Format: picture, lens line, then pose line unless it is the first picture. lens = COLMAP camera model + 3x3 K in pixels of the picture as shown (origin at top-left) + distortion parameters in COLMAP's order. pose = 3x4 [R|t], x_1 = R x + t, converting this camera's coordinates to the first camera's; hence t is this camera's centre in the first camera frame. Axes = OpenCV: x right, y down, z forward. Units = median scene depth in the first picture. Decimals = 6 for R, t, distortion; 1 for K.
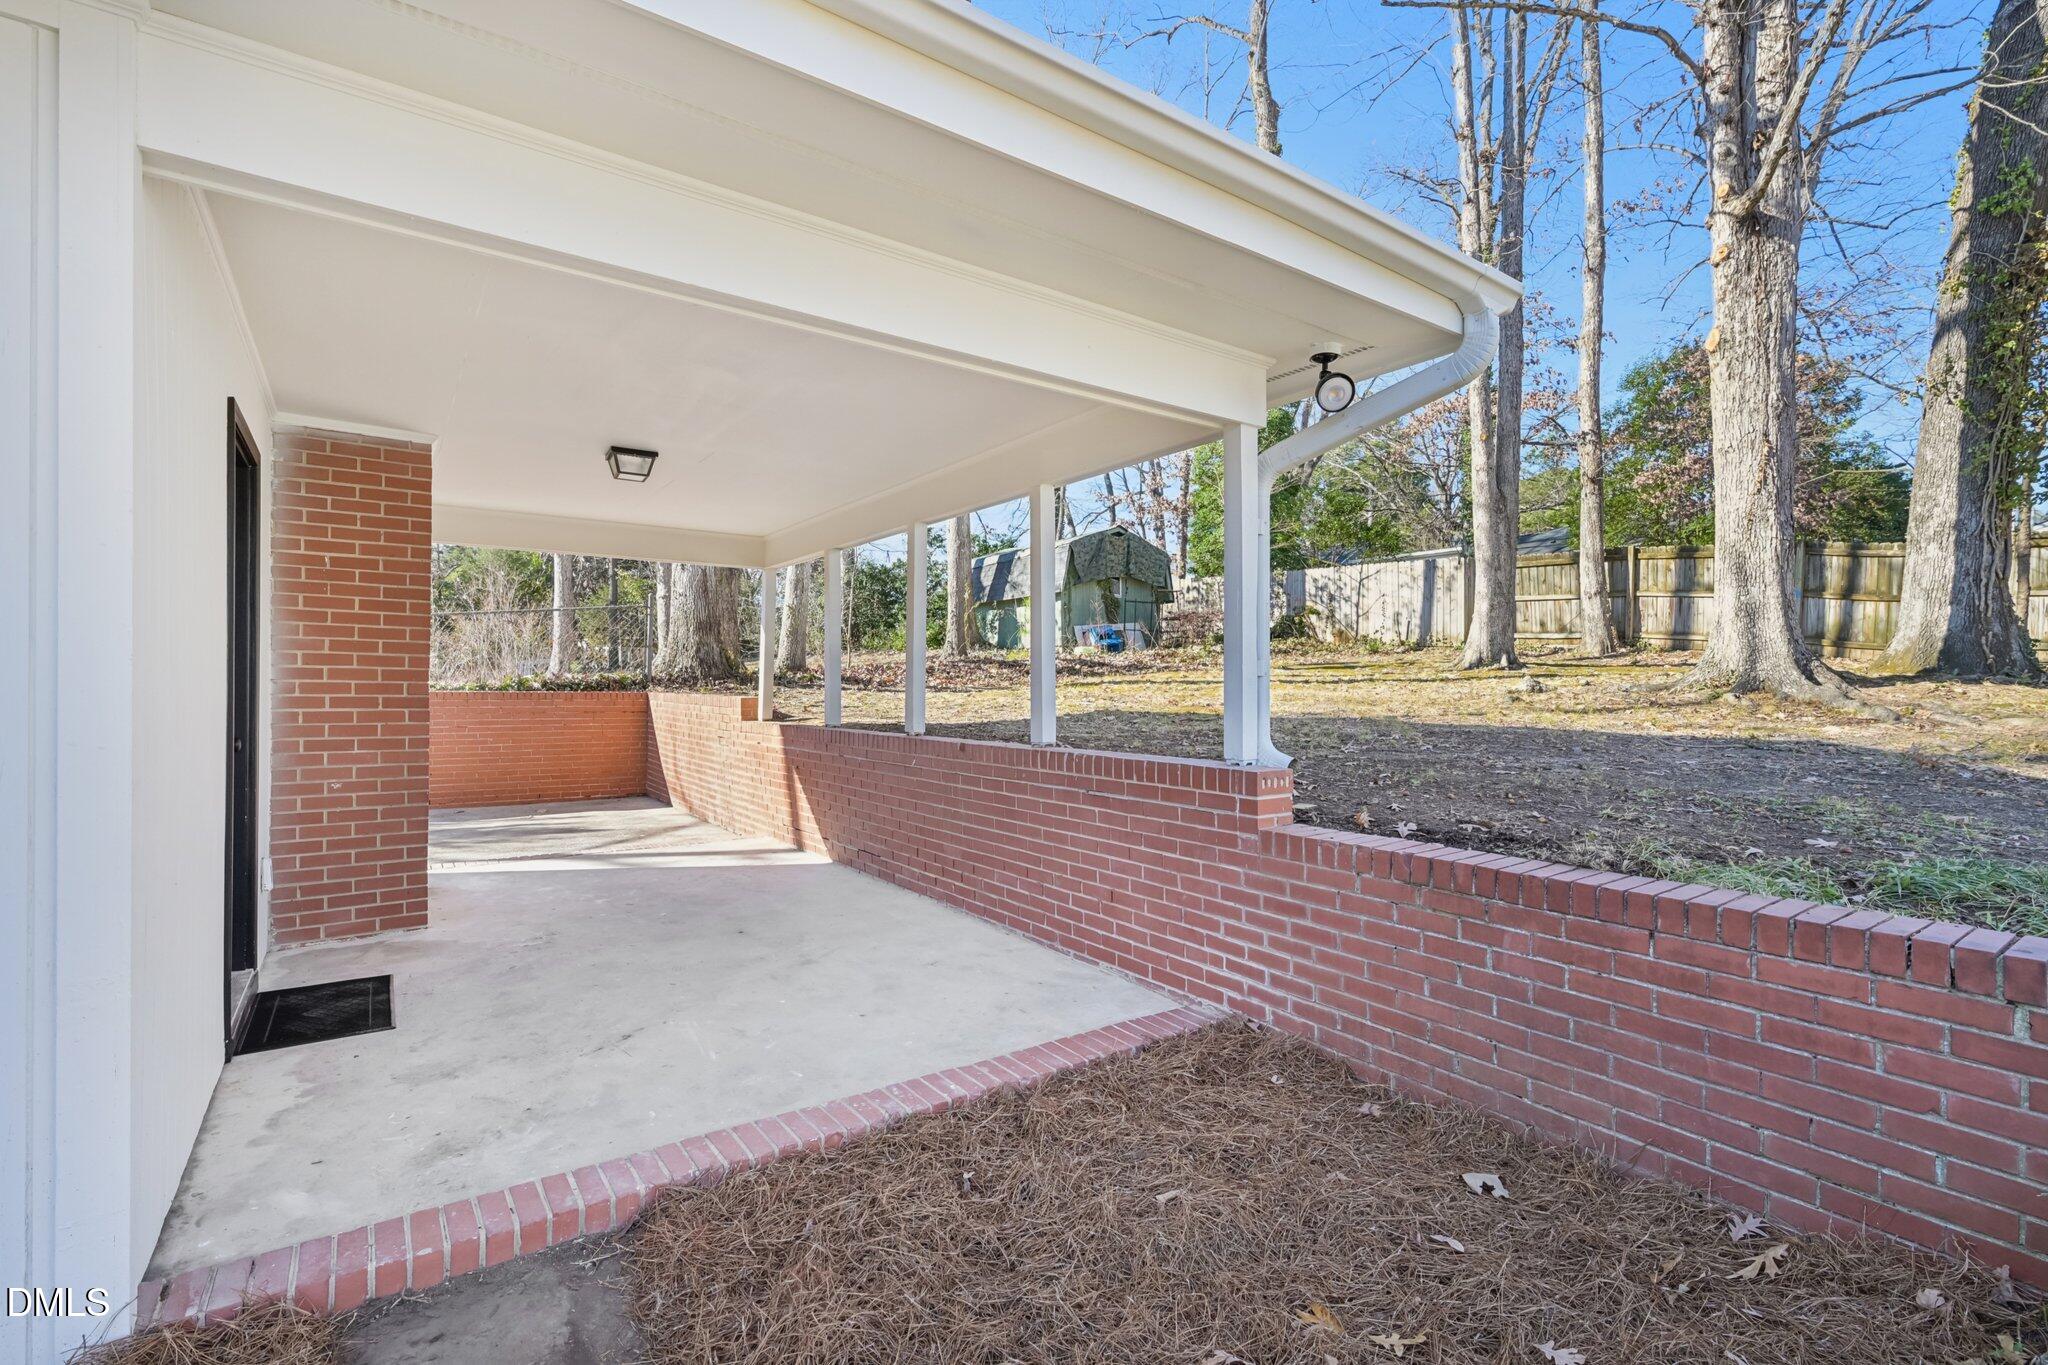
lens RADIAL K [[948.3, 0, 1012.6], [0, 948.3, 684.1], [0, 0, 1]] dist [-0.004666, 0.000272]
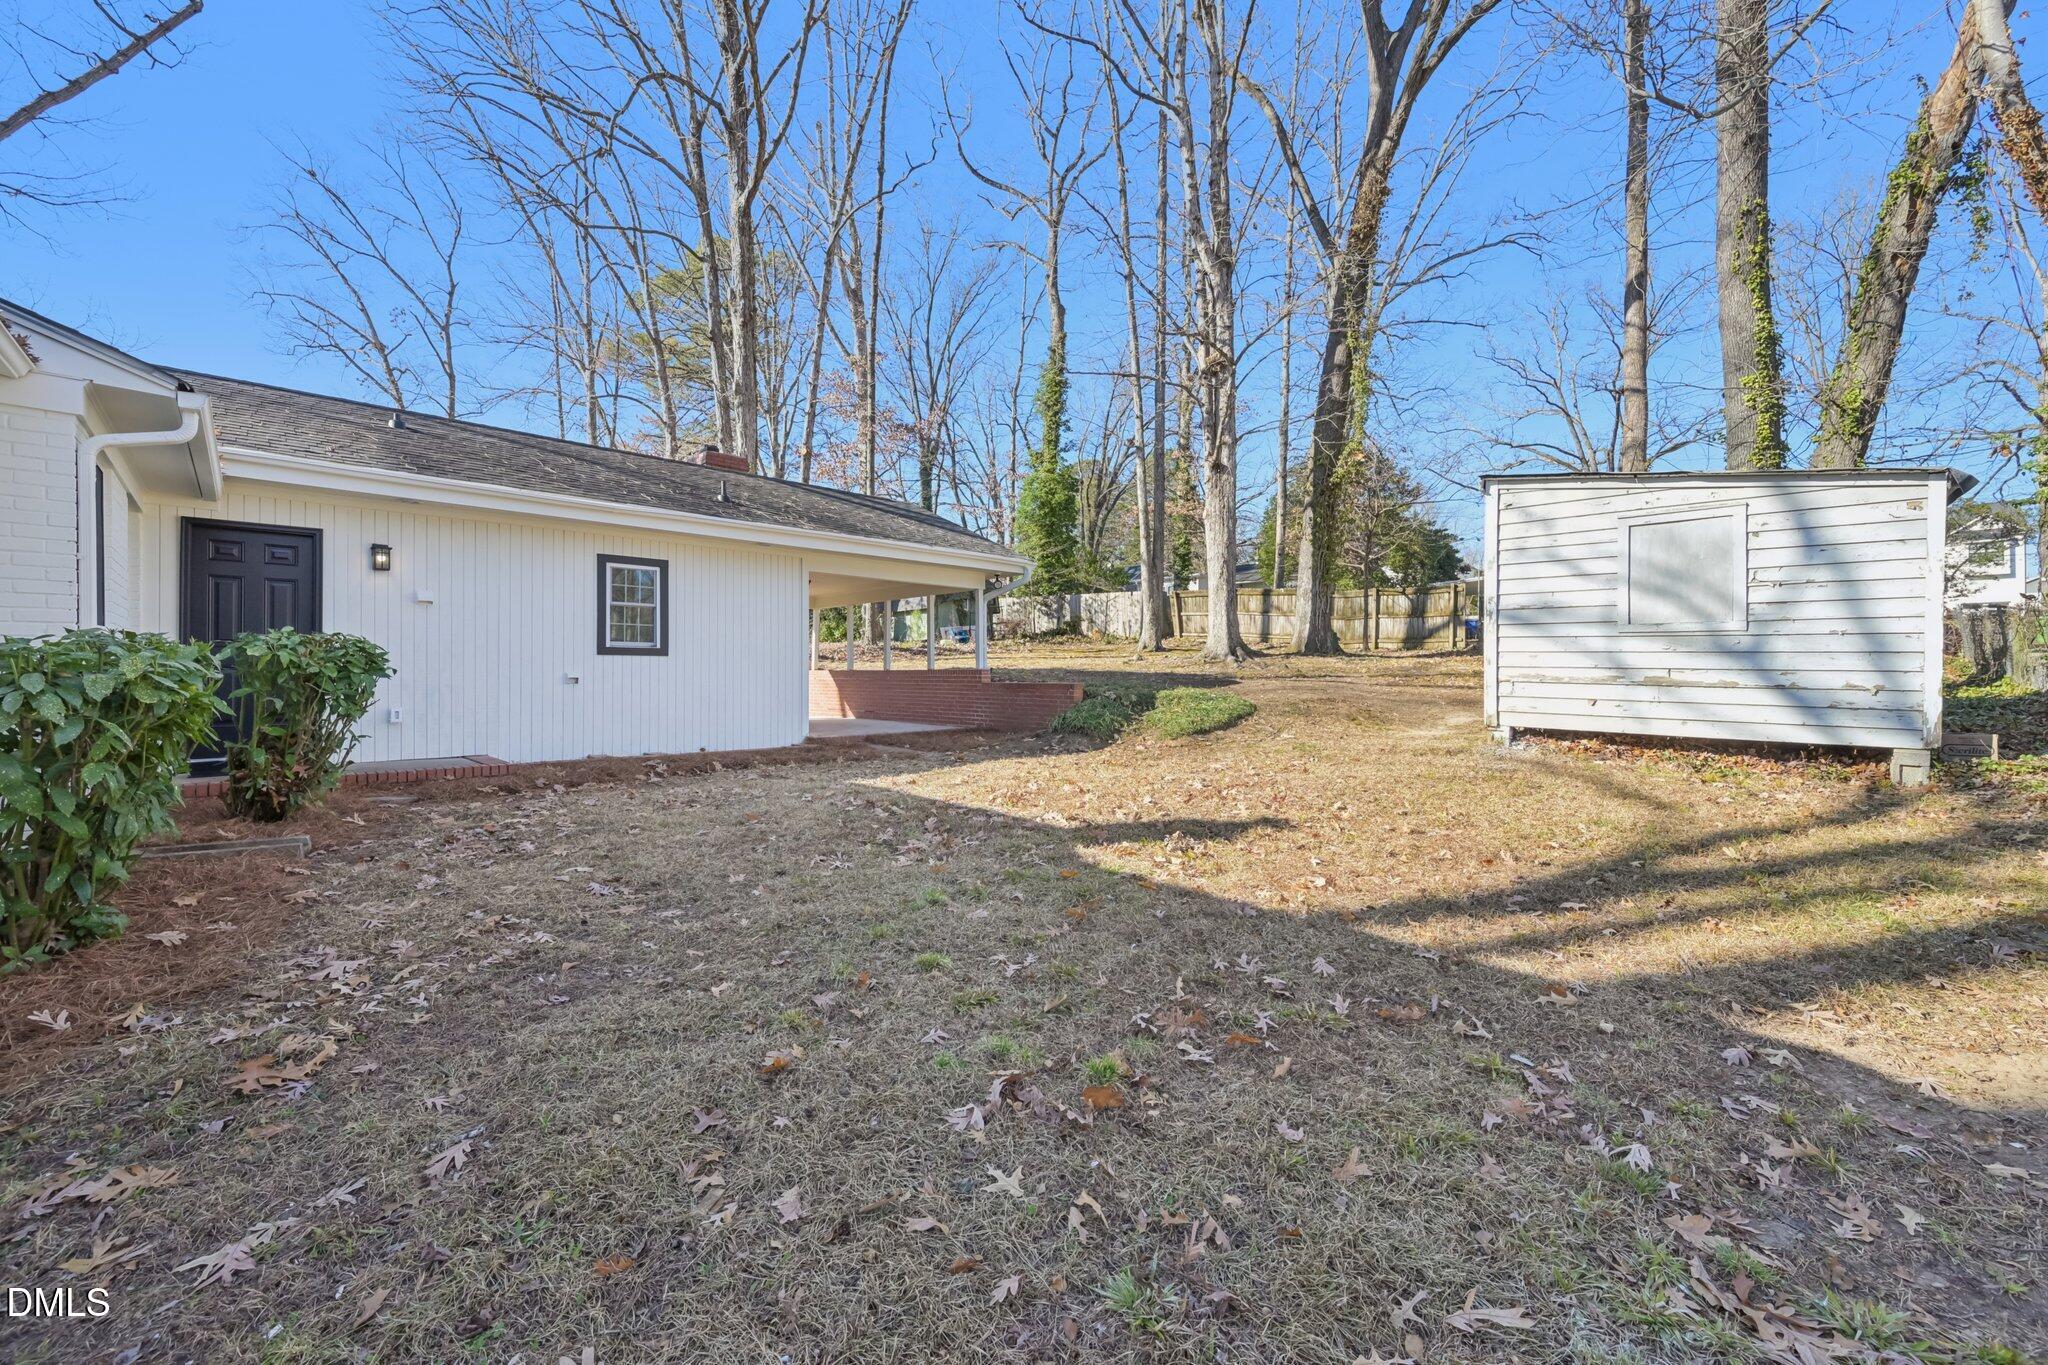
lens RADIAL K [[807.6, 0, 1024.0], [0, 807.6, 681.3], [0, 0, 1]] dist [-0.000193, 0.001423]
pose [[0.986207, -0.006517, 0.165389, -0.028518], [0.004100, 0.999880, 0.014955, 0.014645], [-0.165467, -0.014070, 0.986115, -0.473014]]
